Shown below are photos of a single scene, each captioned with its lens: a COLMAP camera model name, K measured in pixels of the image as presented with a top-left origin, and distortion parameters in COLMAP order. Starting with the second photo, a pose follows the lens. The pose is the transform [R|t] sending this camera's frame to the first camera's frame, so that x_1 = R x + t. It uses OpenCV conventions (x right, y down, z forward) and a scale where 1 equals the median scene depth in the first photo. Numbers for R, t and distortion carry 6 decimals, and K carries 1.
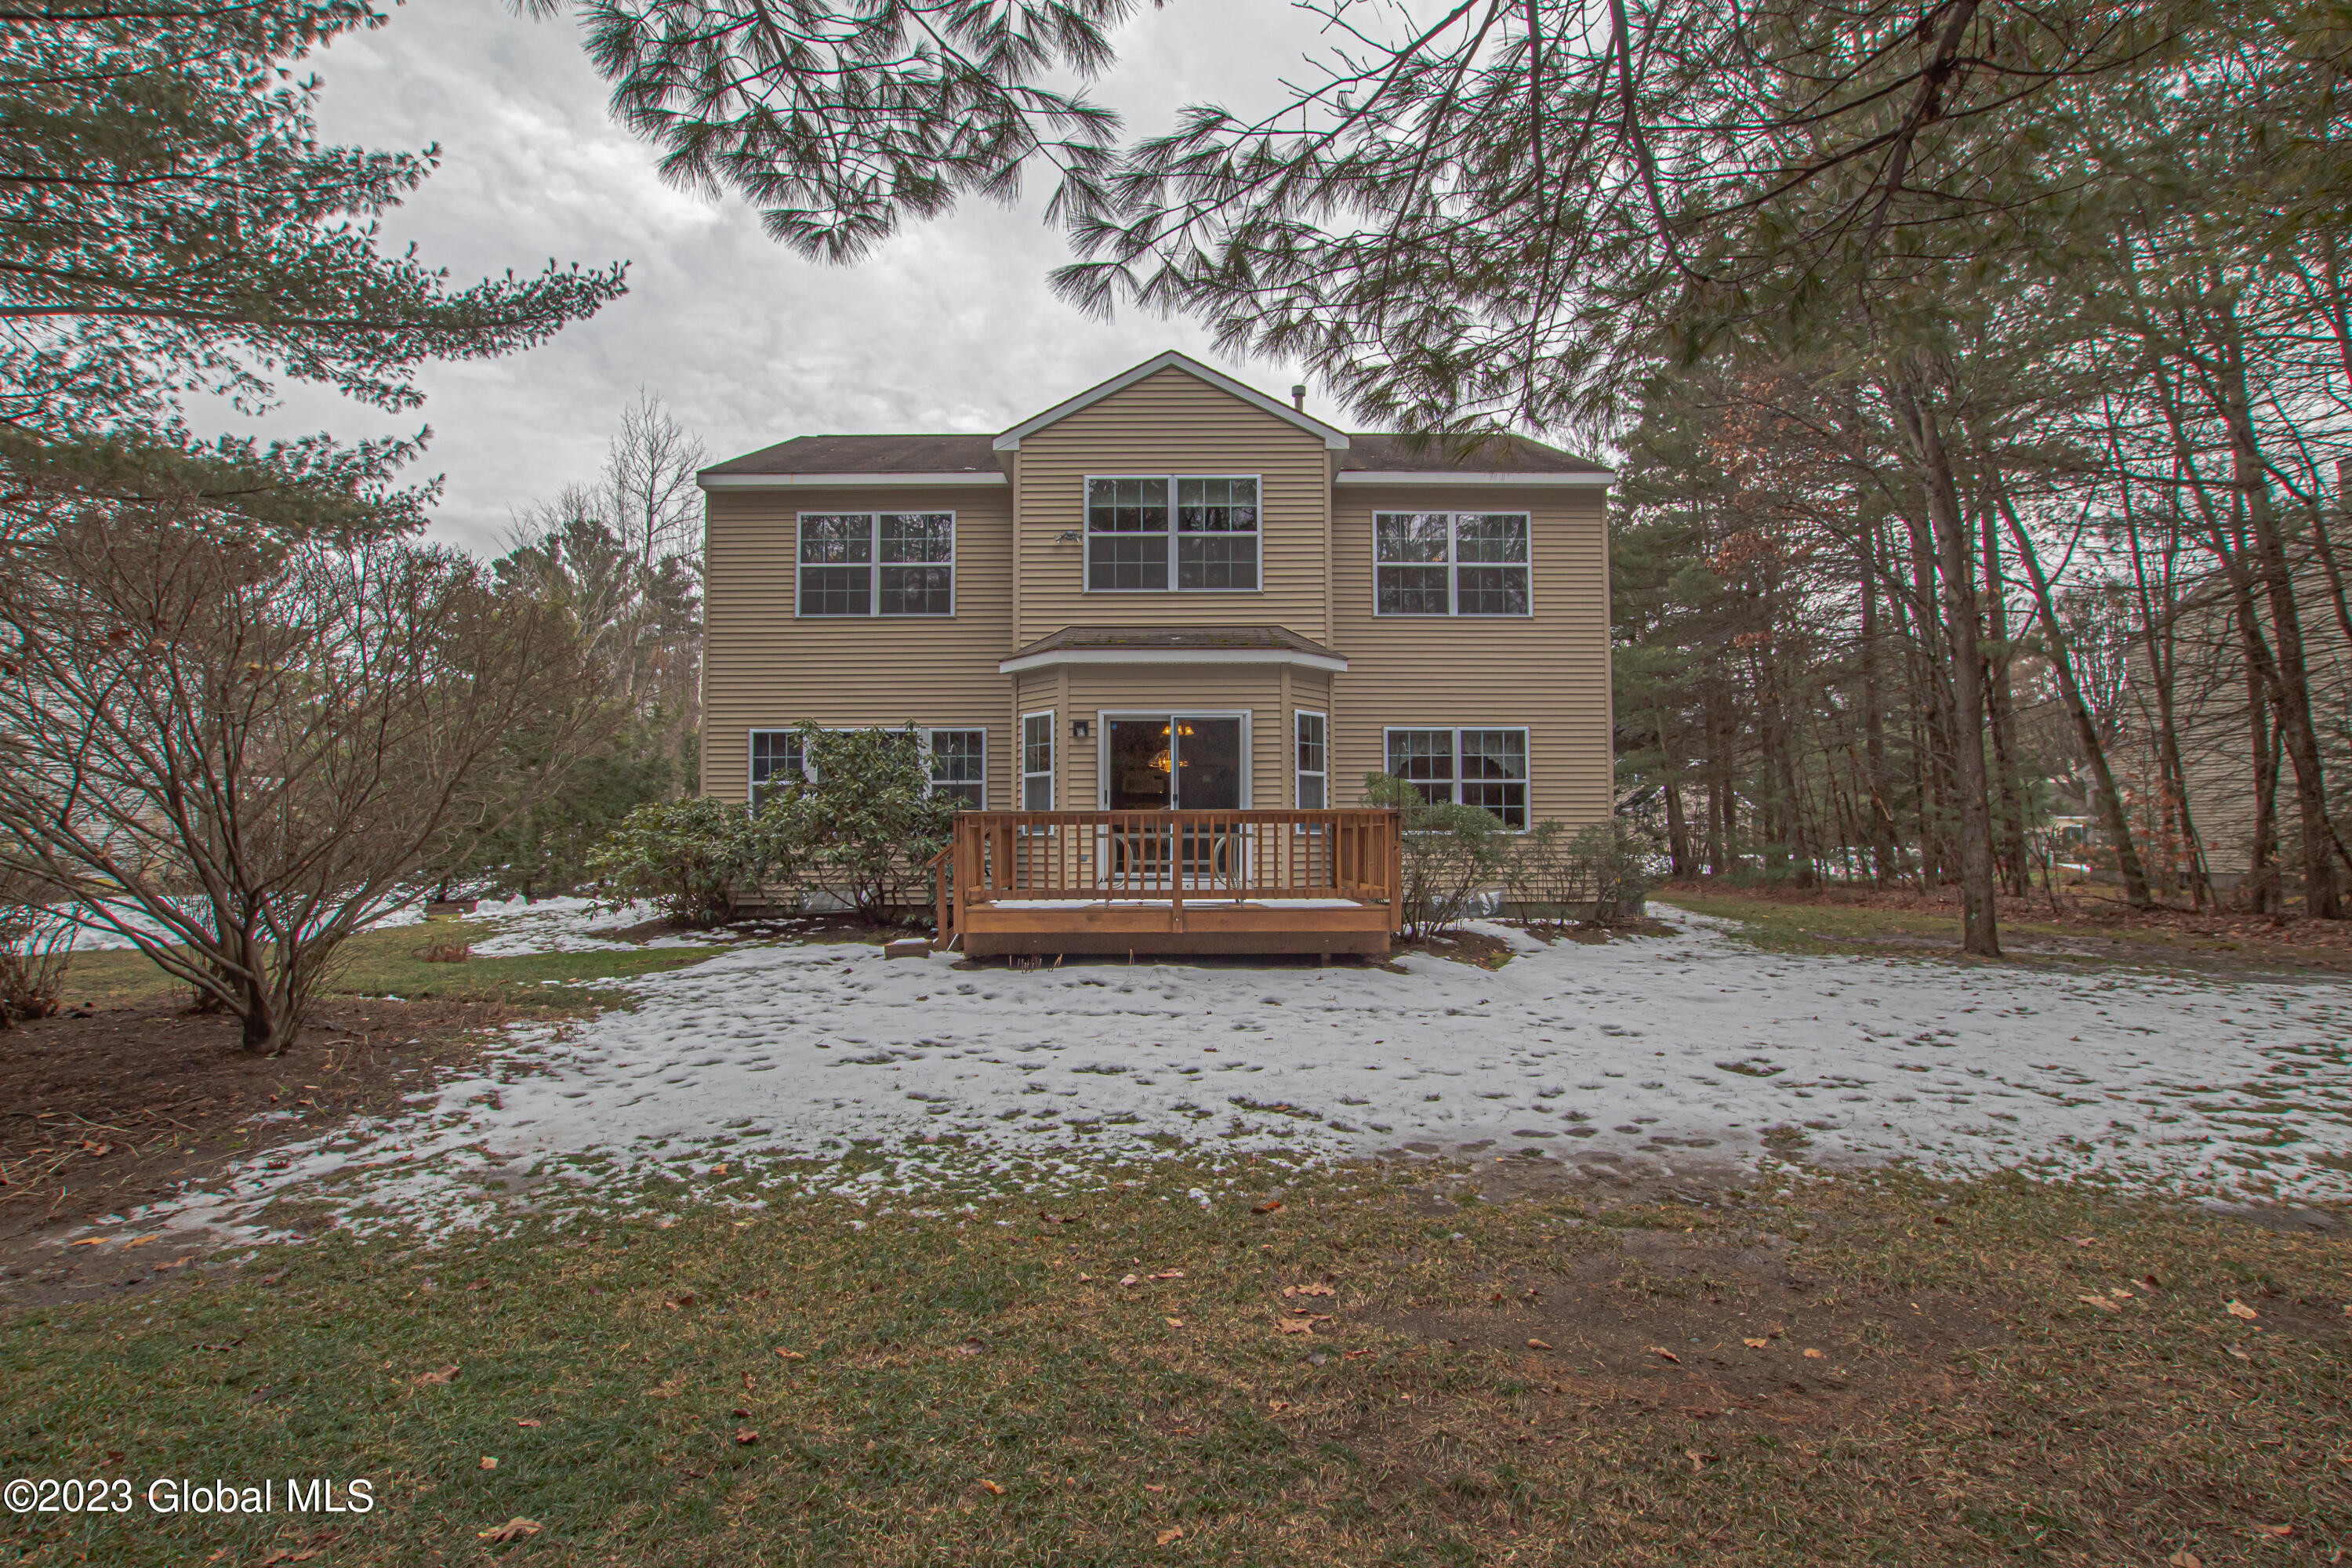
lens RADIAL K [[1089.7, 0, 1173.8], [0, 1089.7, 797.8], [0, 0, 1]] dist [-0.032766, 0.005146]
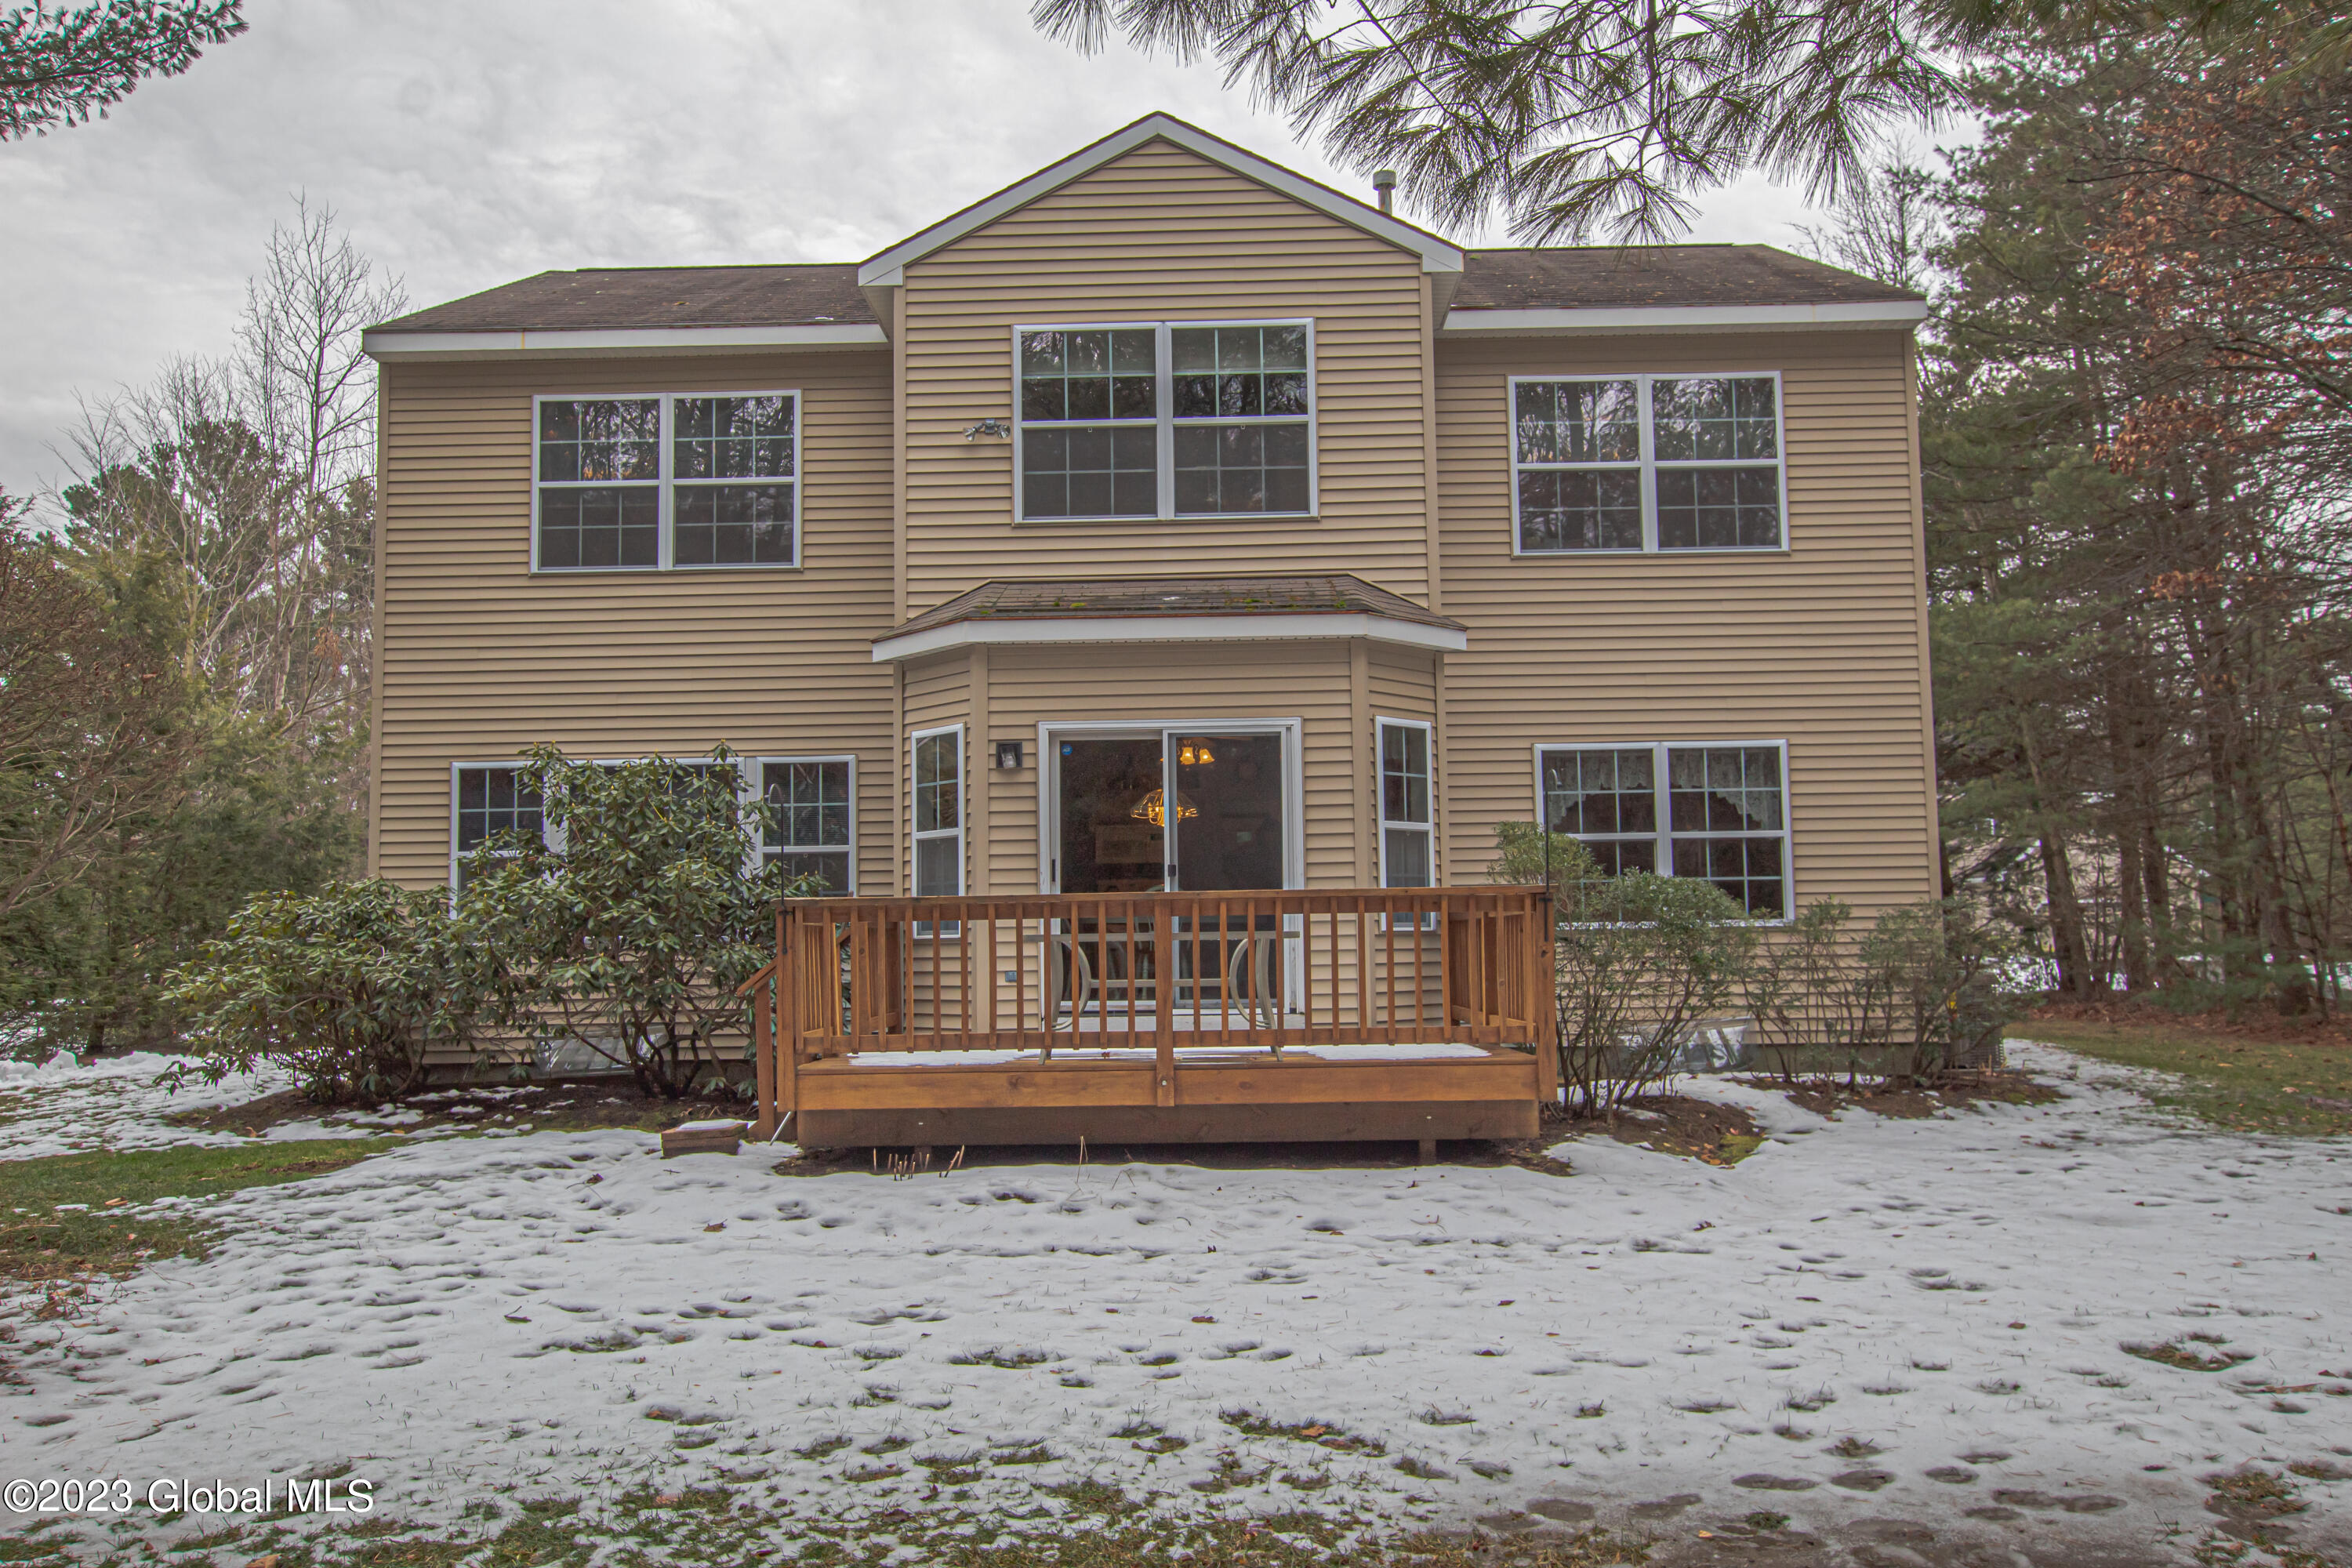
lens RADIAL K [[1819.3, 0, 1167.6], [0, 1819.3, 797.1], [0, 0, 1]] dist [0.002534, 0.014733]
pose [[0.999626, -0.013796, -0.023623, 0.021471], [0.012837, 0.999106, -0.040270, -0.000167], [0.024157, 0.039952, 0.998910, 0.025406]]
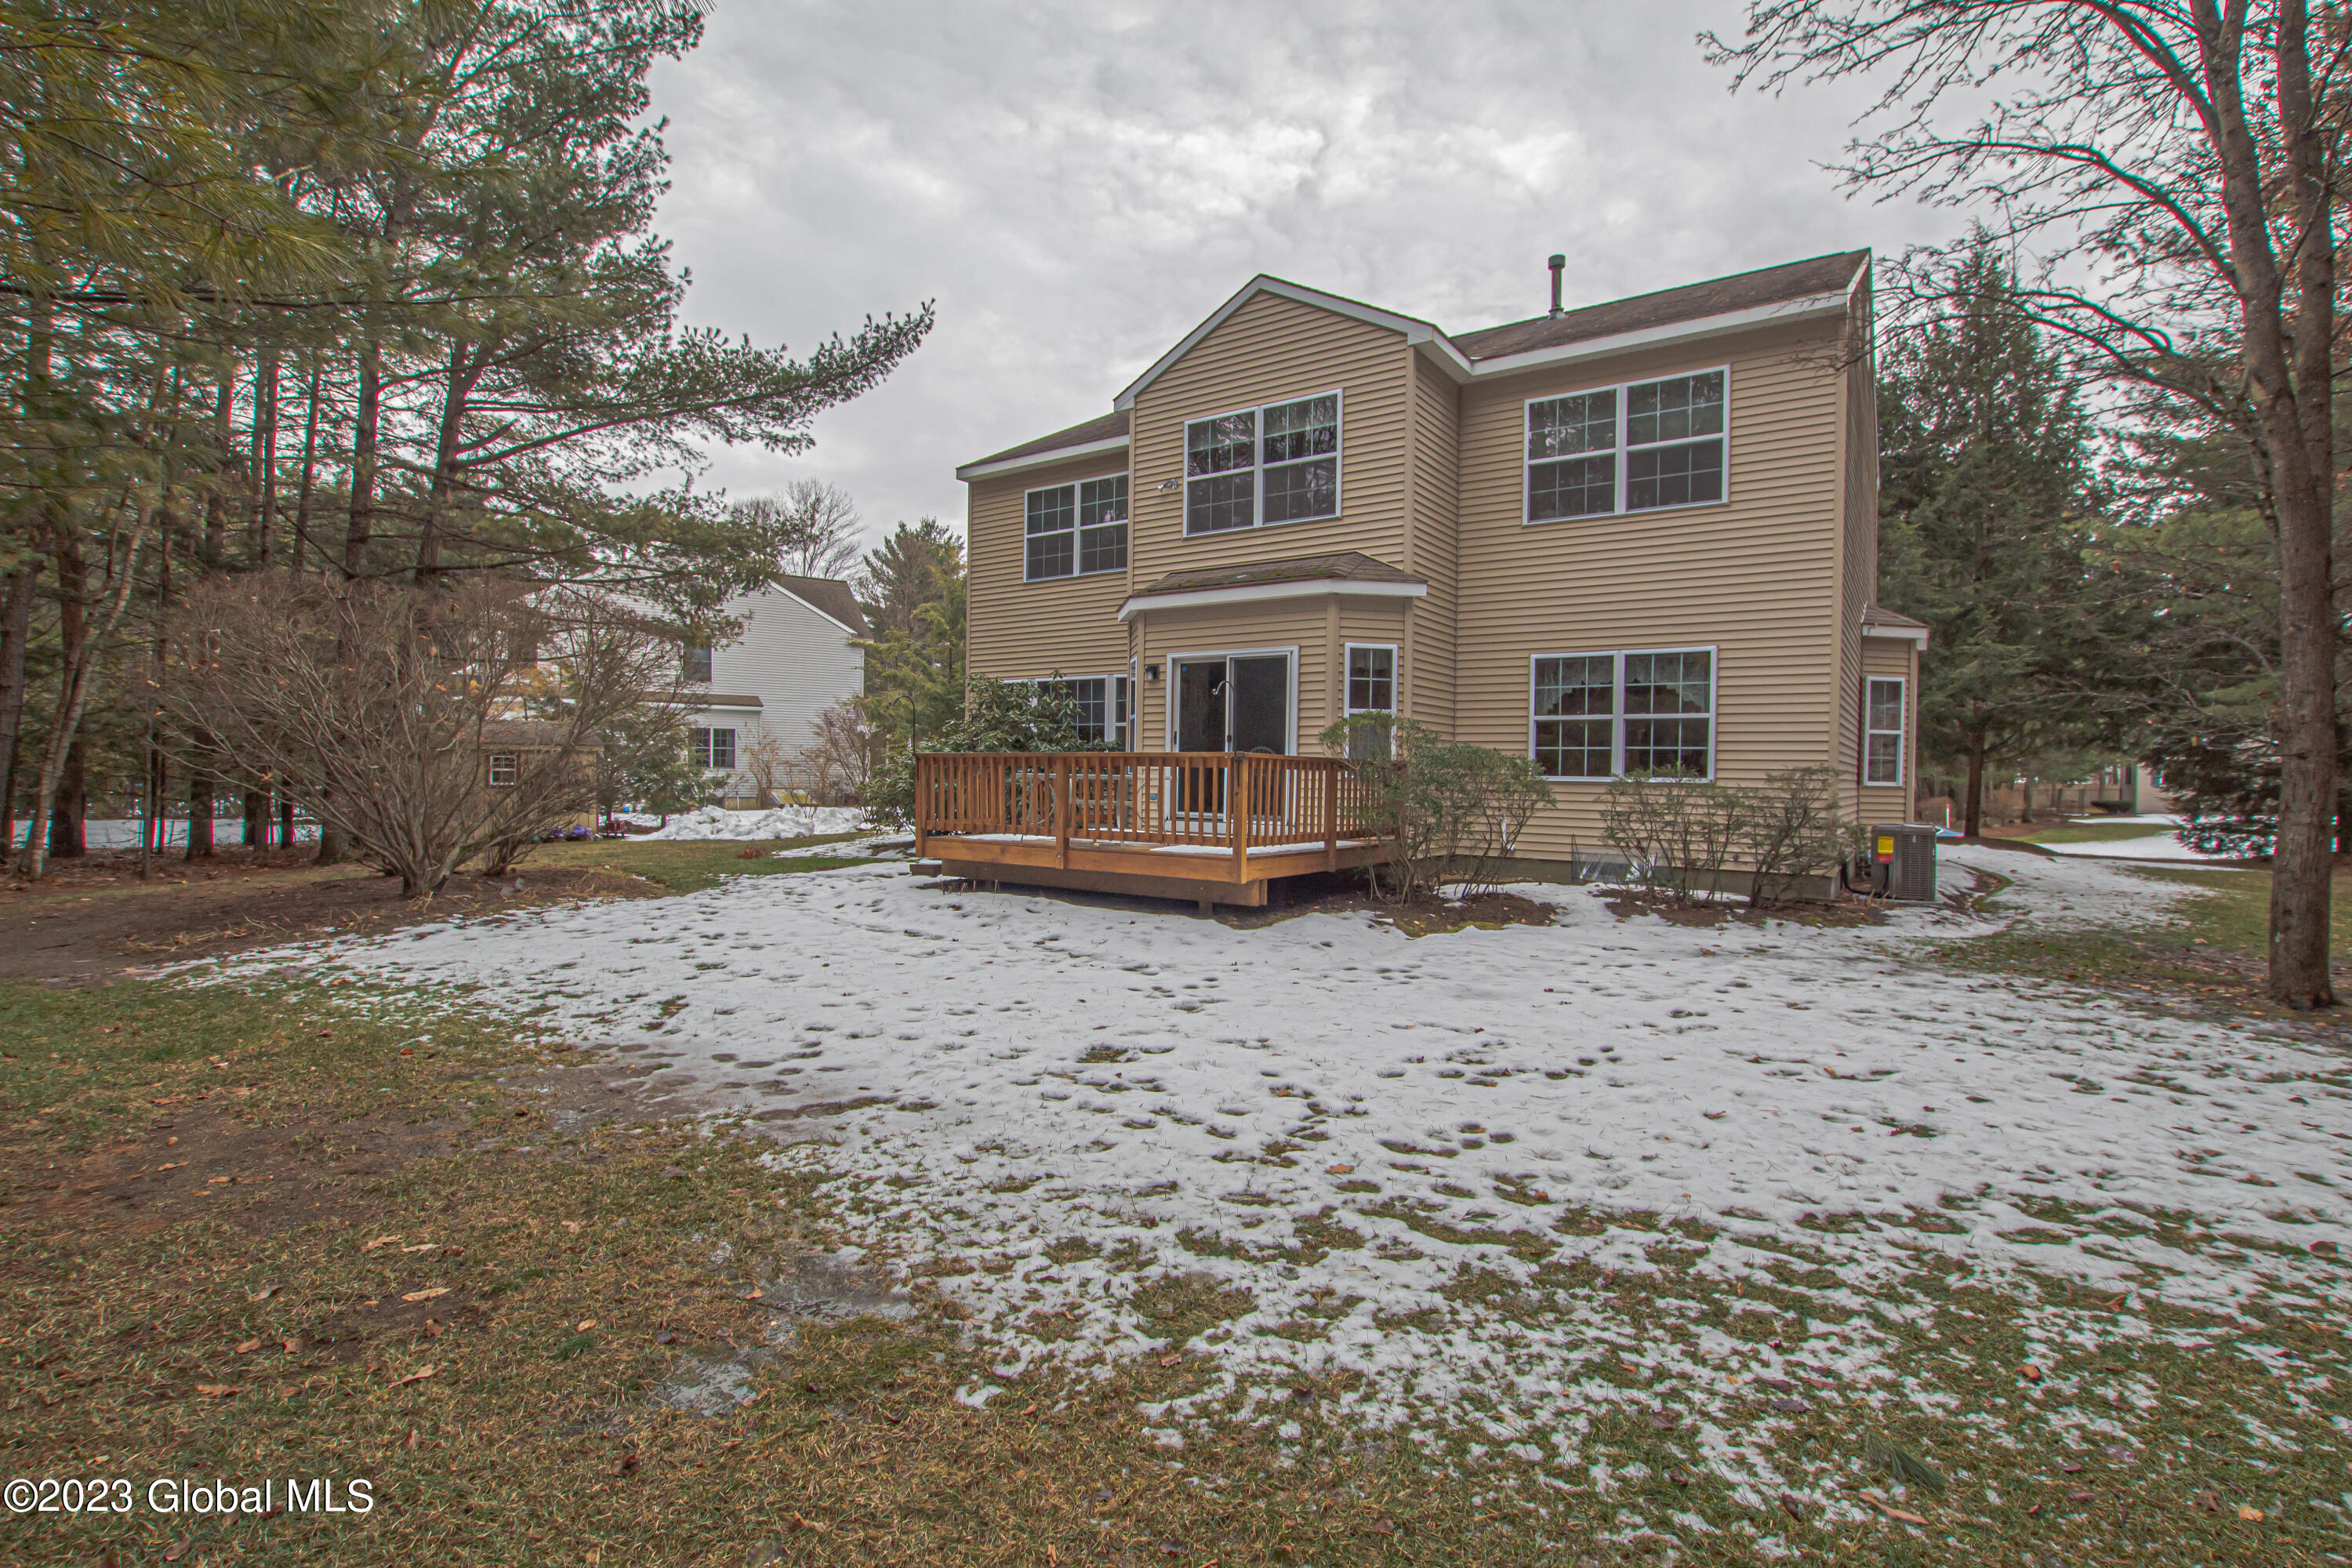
lens RADIAL K [[1089.7, 0, 1180.6], [0, 1089.7, 800.5], [0, 0, 1]] dist [-0.032766, 0.005146]
pose [[0.818883, 0.028683, -0.573244, 0.514030], [0.007178, 0.998161, 0.060198, -0.003957], [0.573916, -0.053410, 0.817171, 0.150382]]
